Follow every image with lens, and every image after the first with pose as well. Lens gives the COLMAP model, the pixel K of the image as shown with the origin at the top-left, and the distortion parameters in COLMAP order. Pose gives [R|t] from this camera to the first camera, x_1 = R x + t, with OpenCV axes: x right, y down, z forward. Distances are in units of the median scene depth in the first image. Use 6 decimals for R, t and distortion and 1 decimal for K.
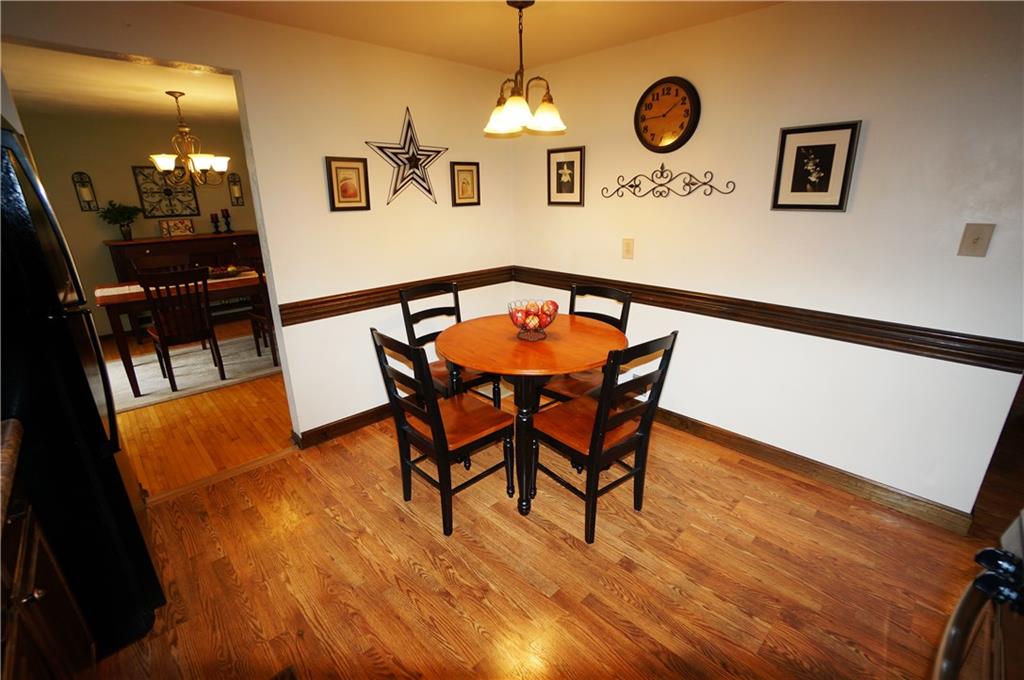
lens RADIAL K [[443.9, 0, 517.3], [0, 443.9, 343.4], [0, 0, 1]] dist [-0.067351, 0.017856]
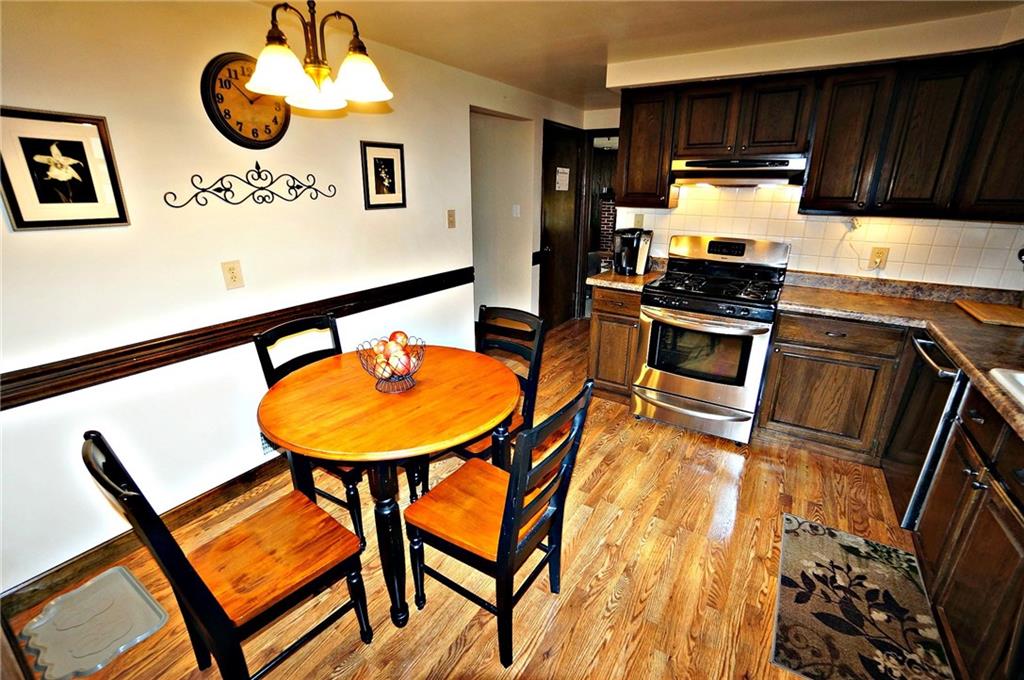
lens RADIAL K [[443.9, 0, 517.3], [0, 443.9, 343.4], [0, 0, 1]] dist [-0.067351, 0.017856]
pose [[-0.213668, -0.295725, 0.931071, -0.625211], [0.326228, 0.876769, 0.353343, -0.245053], [-0.920827, 0.379239, -0.090863, 0.767525]]
